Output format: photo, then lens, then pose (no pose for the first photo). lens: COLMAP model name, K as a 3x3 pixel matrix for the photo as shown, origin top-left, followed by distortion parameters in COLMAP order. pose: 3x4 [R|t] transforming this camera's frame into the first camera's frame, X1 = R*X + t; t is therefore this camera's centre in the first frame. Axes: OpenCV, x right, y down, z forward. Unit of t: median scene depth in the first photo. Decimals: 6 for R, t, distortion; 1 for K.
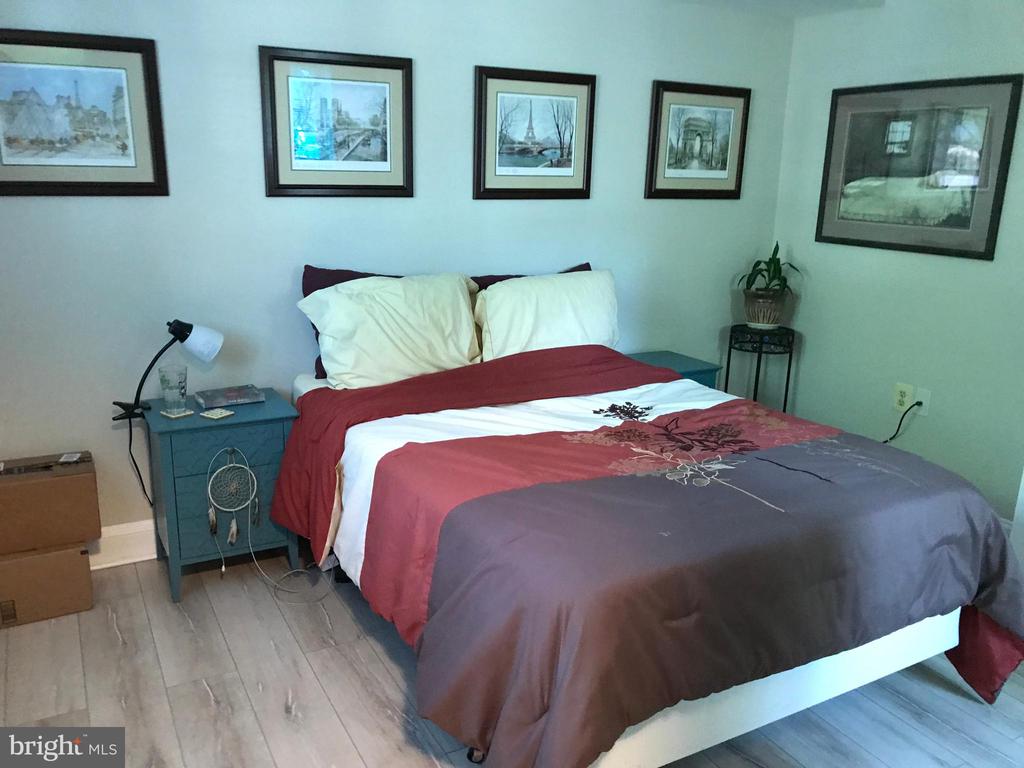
lens RADIAL K [[842.2, 0, 510.6], [0, 842.2, 390.6], [0, 0, 1]] dist [0.037370, -0.040110]
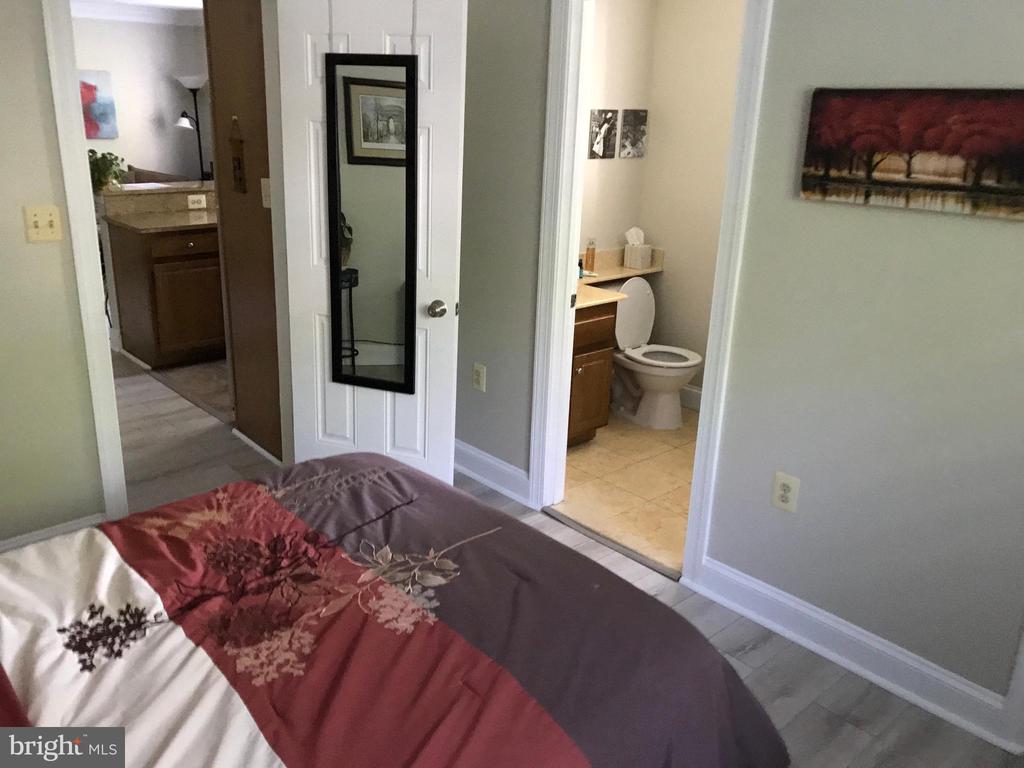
lens RADIAL K [[842.2, 0, 491.5], [0, 842.2, 377.3], [0, 0, 1]] dist [0.037370, -0.040110]
pose [[-0.218315, -0.340813, 0.914431, -0.365820], [0.216891, 0.896653, 0.385969, -0.275018], [-0.951471, 0.282595, -0.121834, 0.650832]]
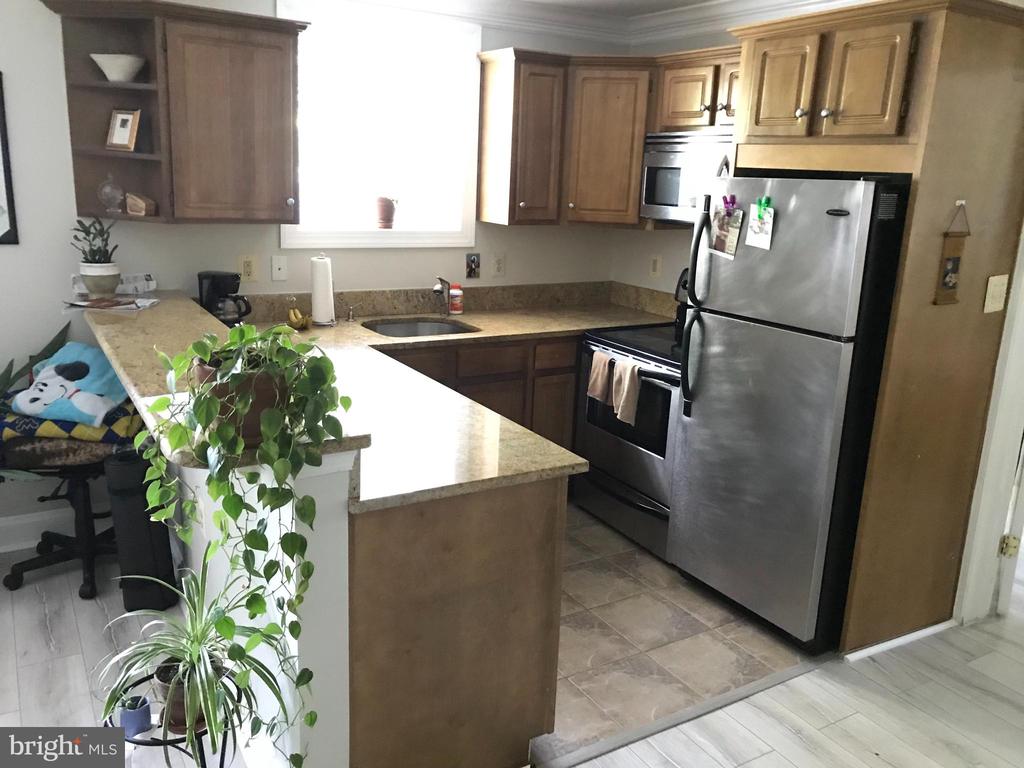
lens RADIAL K [[842.2, 0, 504.4], [0, 842.2, 385.7], [0, 0, 1]] dist [0.037370, -0.040110]
pose [[-0.997124, -0.059029, -0.047523, 1.370717], [-0.074735, 0.869813, 0.487689, -0.438254], [0.012548, 0.489838, -0.871723, 1.550891]]
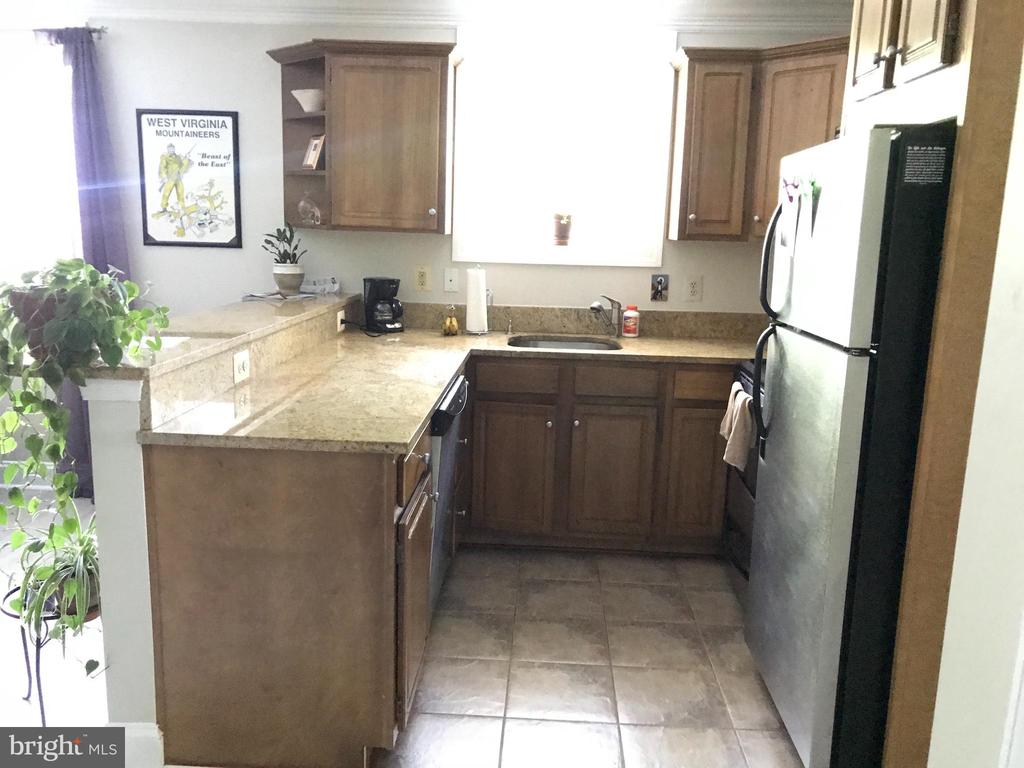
lens RADIAL K [[842.2, 0, 504.9], [0, 842.2, 385.4], [0, 0, 1]] dist [0.037370, -0.040110]
pose [[-0.845419, -0.151075, 0.512292, 0.901602], [0.084870, 0.908976, 0.408116, -0.341726], [-0.527318, 0.388508, -0.755644, 1.400800]]
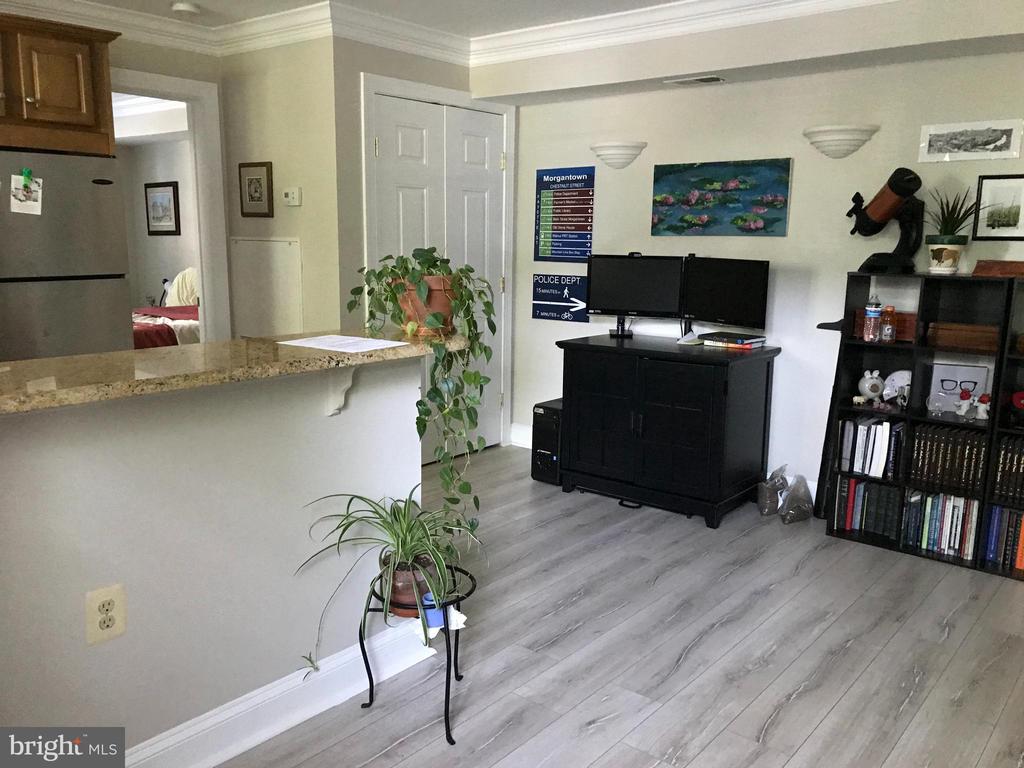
lens RADIAL K [[842.2, 0, 503.5], [0, 842.2, 388.2], [0, 0, 1]] dist [0.037370, -0.040110]
pose [[0.359412, 0.144708, -0.921891, 2.245133], [-0.240496, 0.968896, 0.058326, -0.142314], [0.901657, 0.200748, 0.383035, 0.867536]]
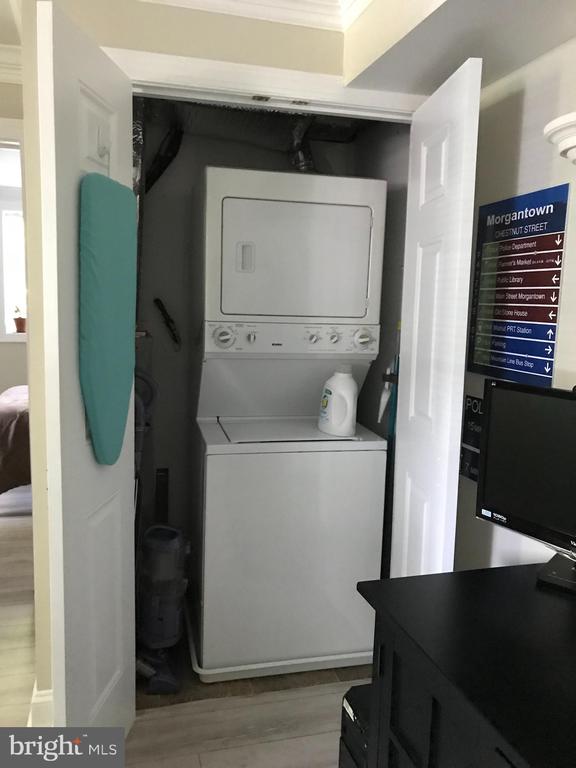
lens RADIAL K [[631.7, 0, 290.0], [0, 631.7, 377.1], [0, 0, 1]] dist [0.037370, -0.040110]
pose [[-0.226201, 0.085368, -0.970333, 1.434665], [-0.276776, 0.949460, 0.148053, -0.338976], [0.933931, 0.302055, -0.191142, 1.442625]]
